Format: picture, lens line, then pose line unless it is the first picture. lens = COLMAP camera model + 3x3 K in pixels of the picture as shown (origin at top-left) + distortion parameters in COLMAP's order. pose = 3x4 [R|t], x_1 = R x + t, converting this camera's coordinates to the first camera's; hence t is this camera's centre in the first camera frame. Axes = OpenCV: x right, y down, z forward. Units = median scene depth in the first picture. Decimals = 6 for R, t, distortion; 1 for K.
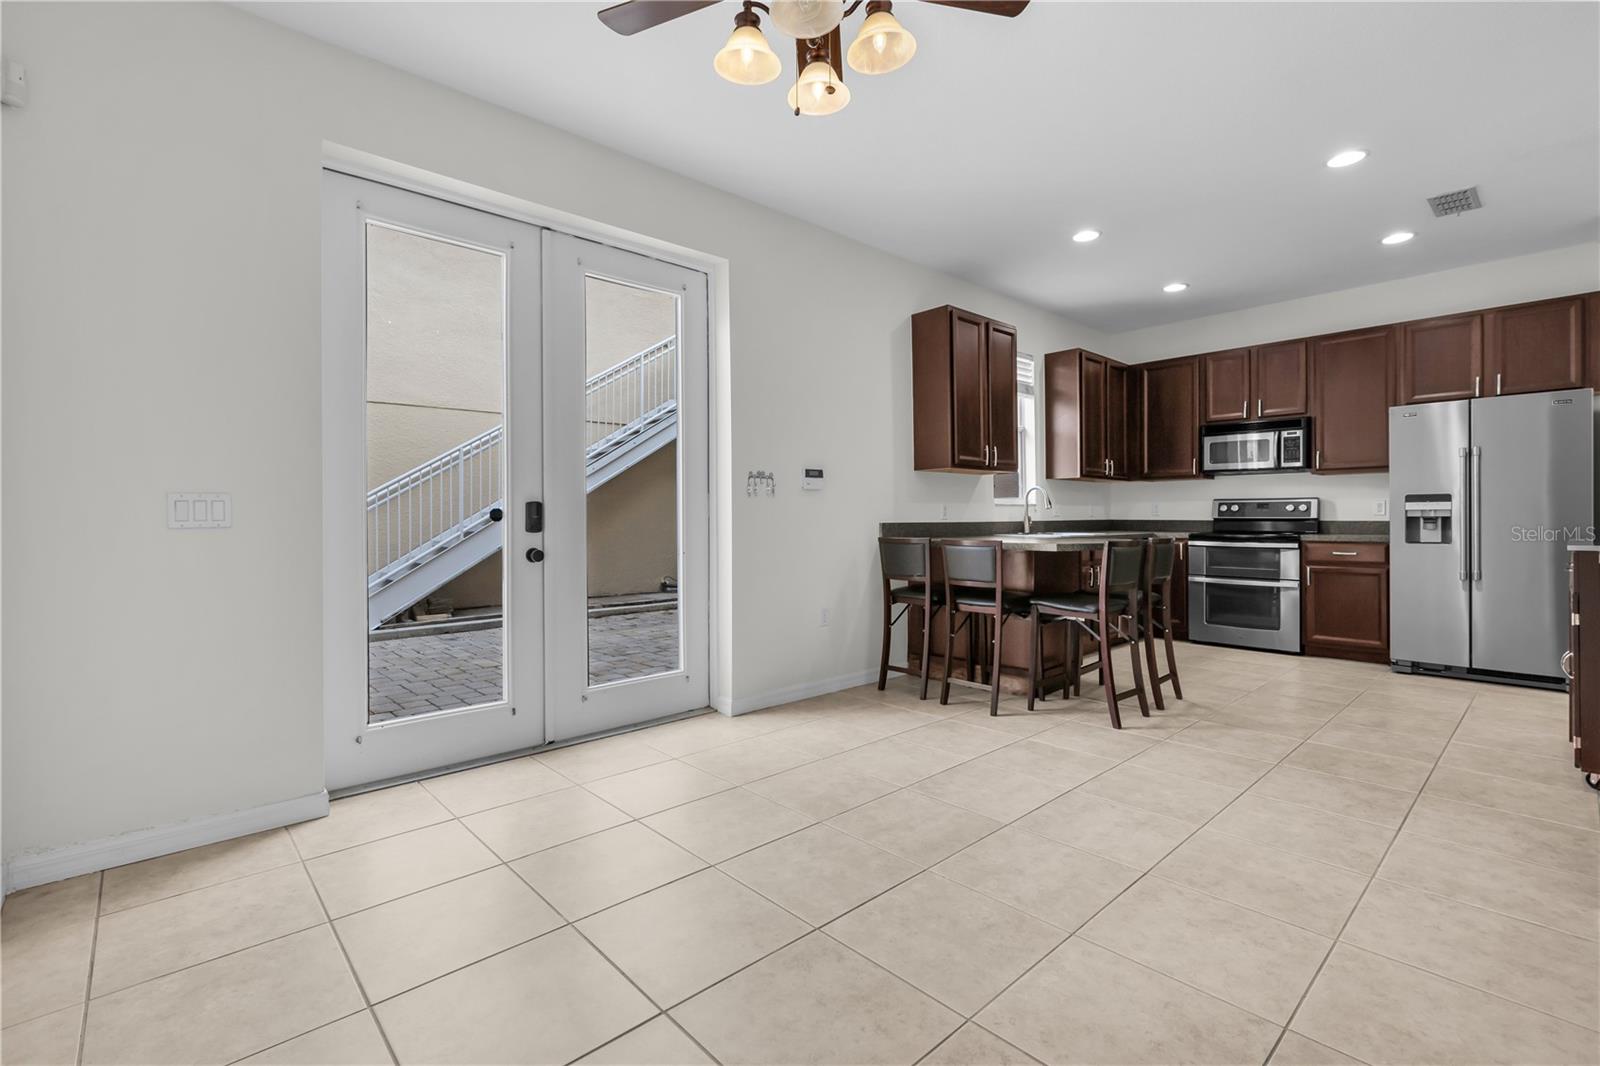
lens RADIAL K [[716.2, 0, 795.1], [0, 716.2, 521.3], [0, 0, 1]] dist [0.001512, -0.000152]
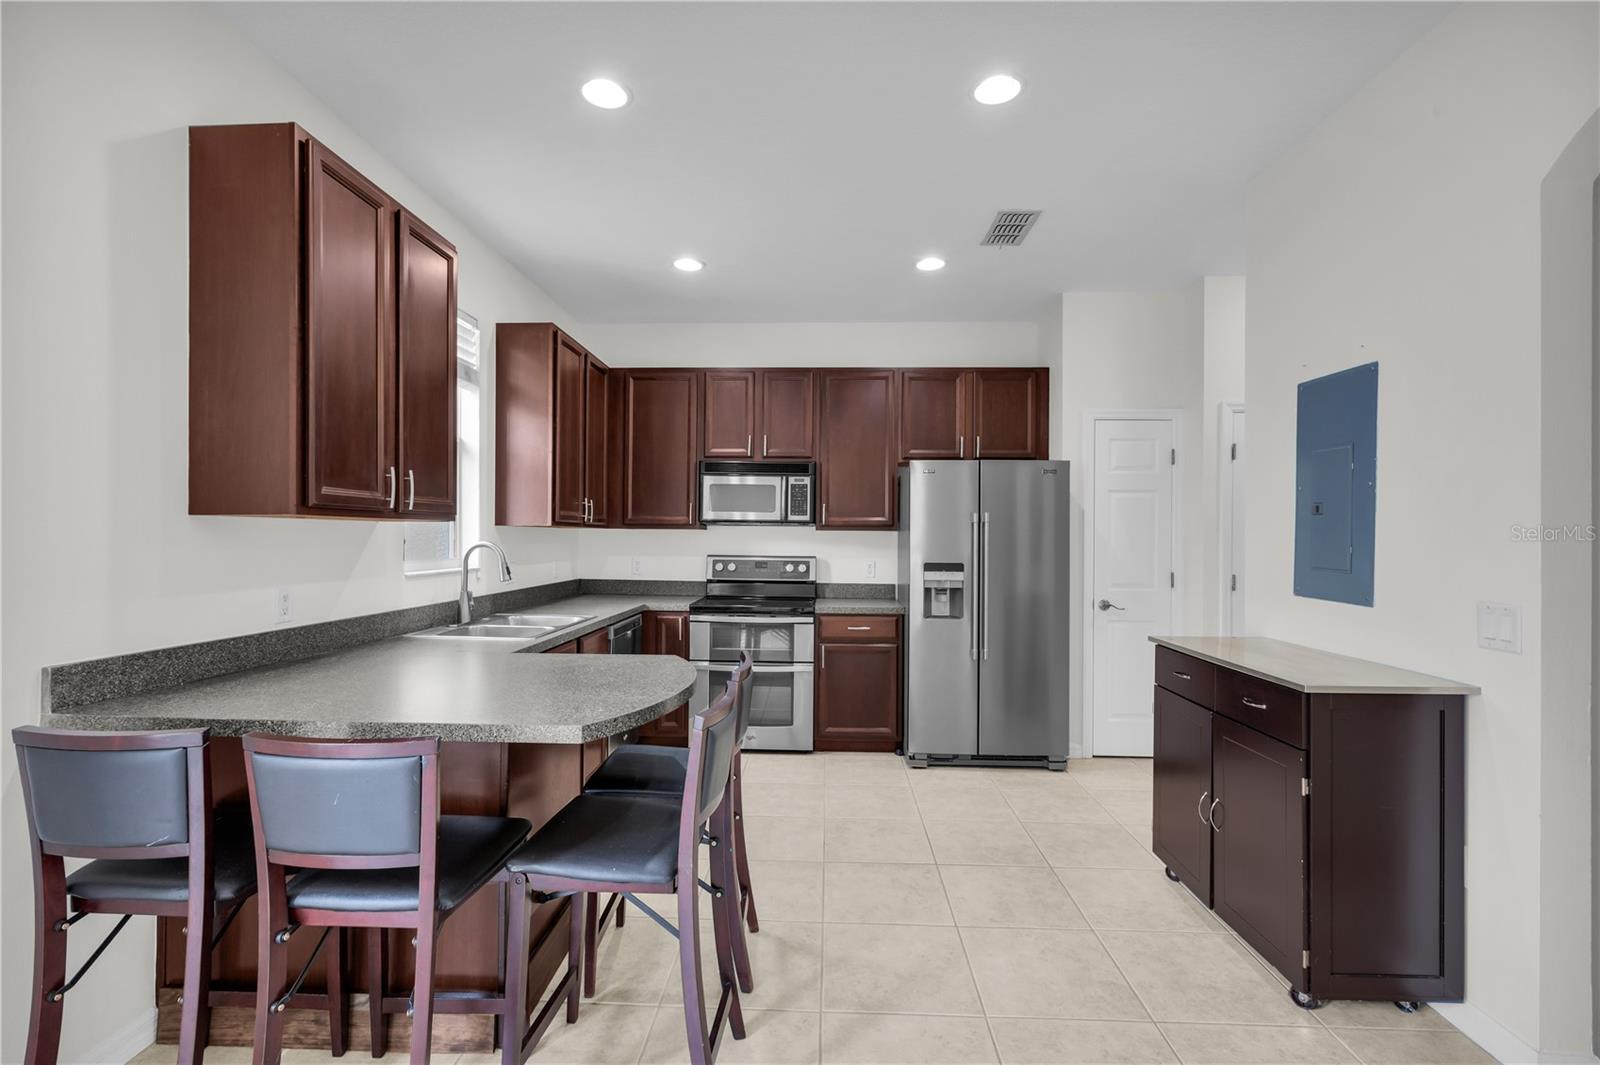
lens RADIAL K [[711.7, 0, 800.0], [0, 711.7, 532.5], [0, 0, 1]] dist [0.000930, 0.000019]
pose [[0.702301, 0.015220, 0.711717, 0.114828], [-0.008140, 0.999878, -0.013351, -0.054485], [-0.711833, 0.003583, 0.702339, 0.446493]]
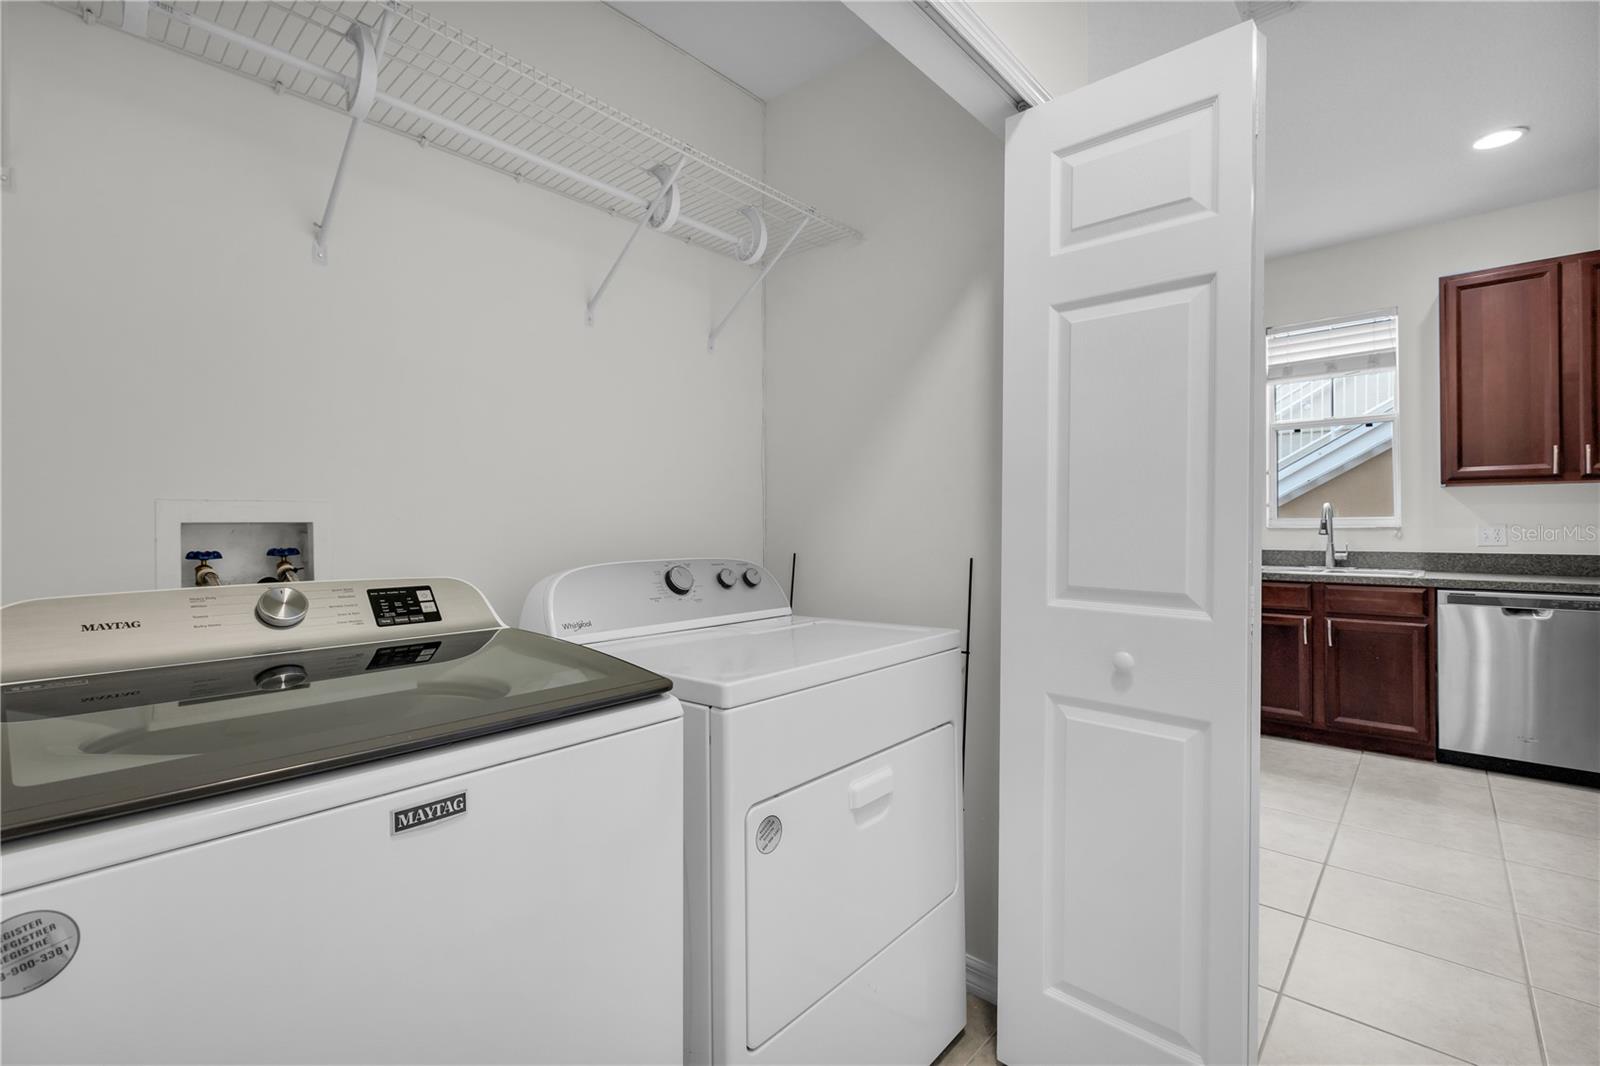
lens RADIAL K [[716.2, 0, 795.1], [0, 716.2, 521.3], [0, 0, 1]] dist [0.001512, -0.000152]
pose [[0.099177, -0.004438, -0.995060, 1.079268], [-0.006944, 0.999963, -0.005152, -0.025049], [0.995046, 0.007421, 0.099143, 0.423764]]
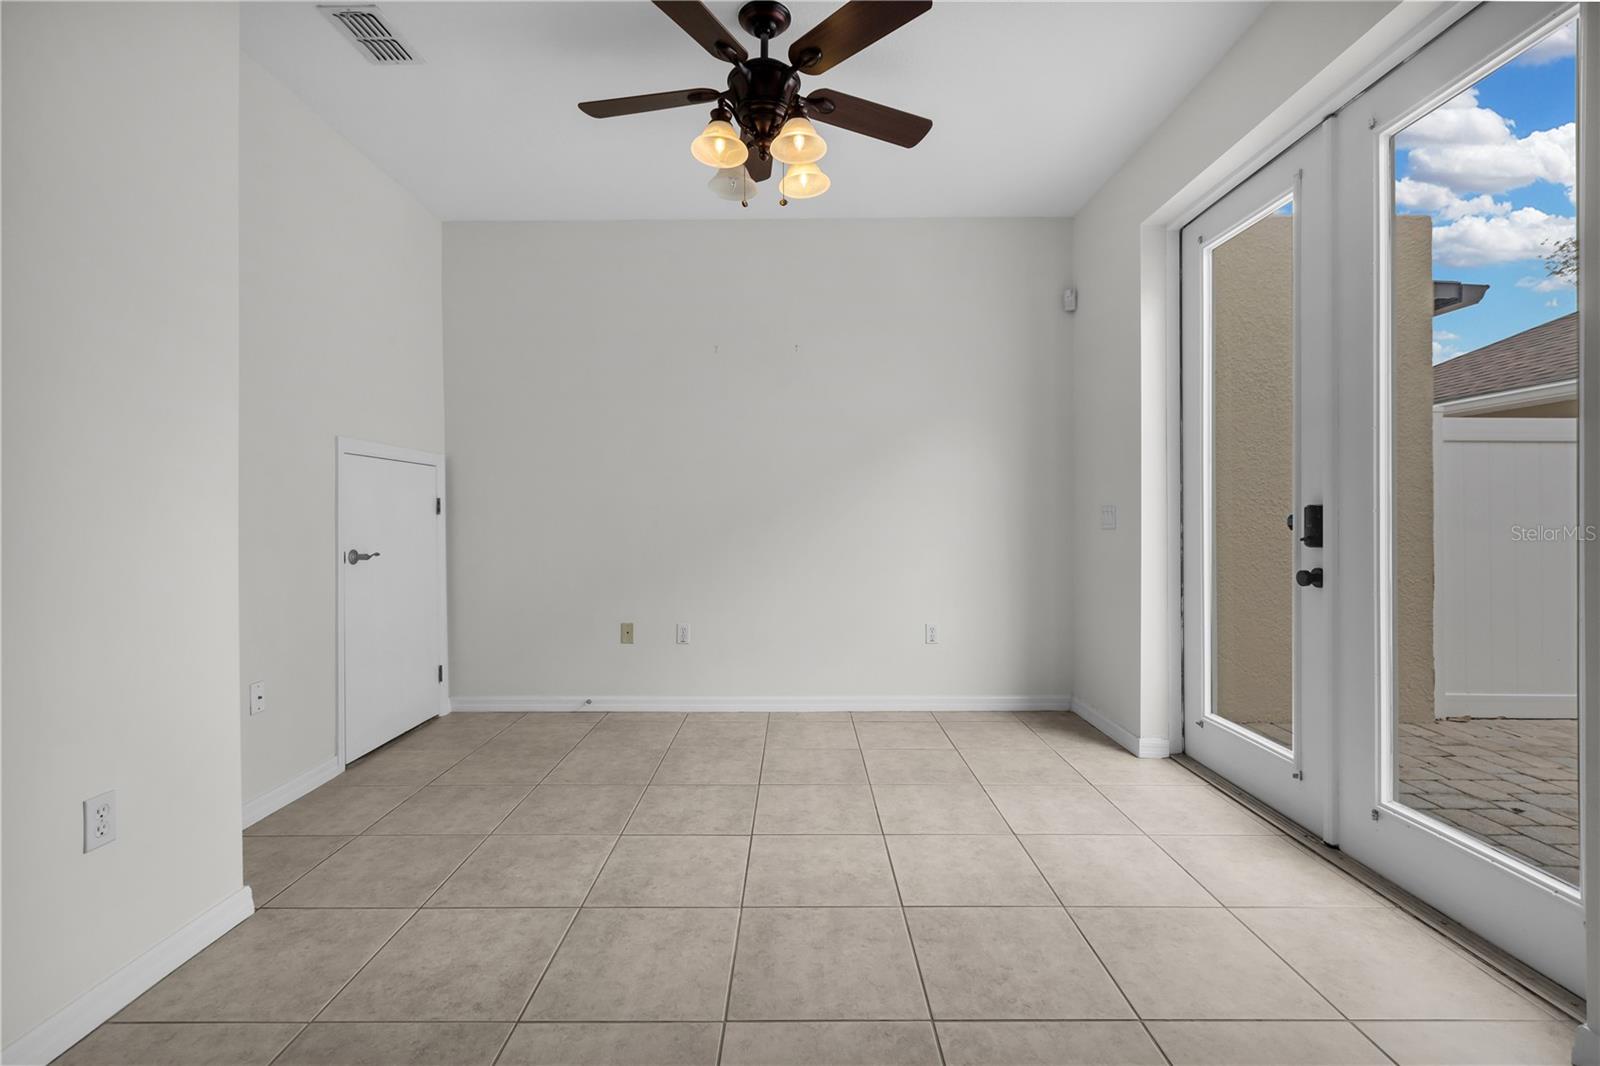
lens RADIAL K [[716.2, 0, 795.1], [0, 716.2, 521.3], [0, 0, 1]] dist [0.001512, -0.000152]
pose [[-0.674816, 0.015777, -0.737817, 0.341958], [0.005707, 0.999853, 0.016161, -0.016244], [0.737964, 0.006695, -0.674807, 0.698346]]
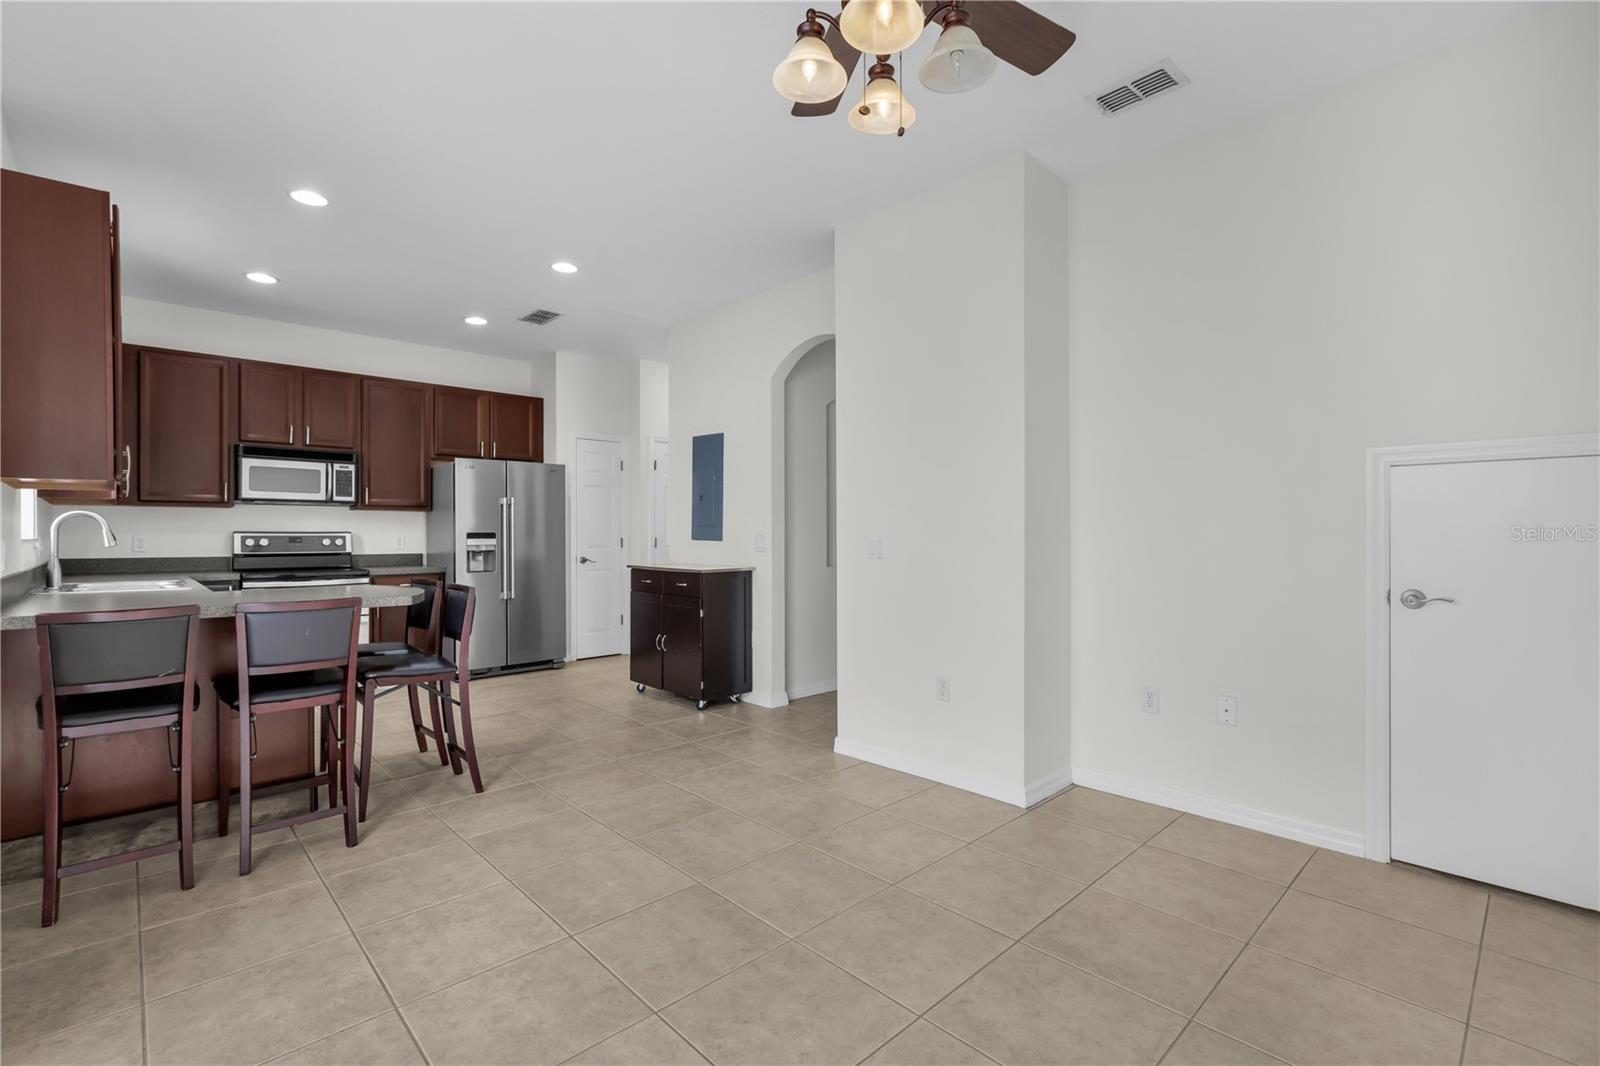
lens RADIAL K [[715.9, 0, 800.0], [0, 715.9, 533.0], [0, 0, 1]] dist [-0.000740, -0.000178]
pose [[-0.019514, 0.005423, 0.999795, -0.323513], [0.008372, 0.999951, -0.005260, -0.022681], [-0.999775, 0.008268, -0.019559, 0.415161]]
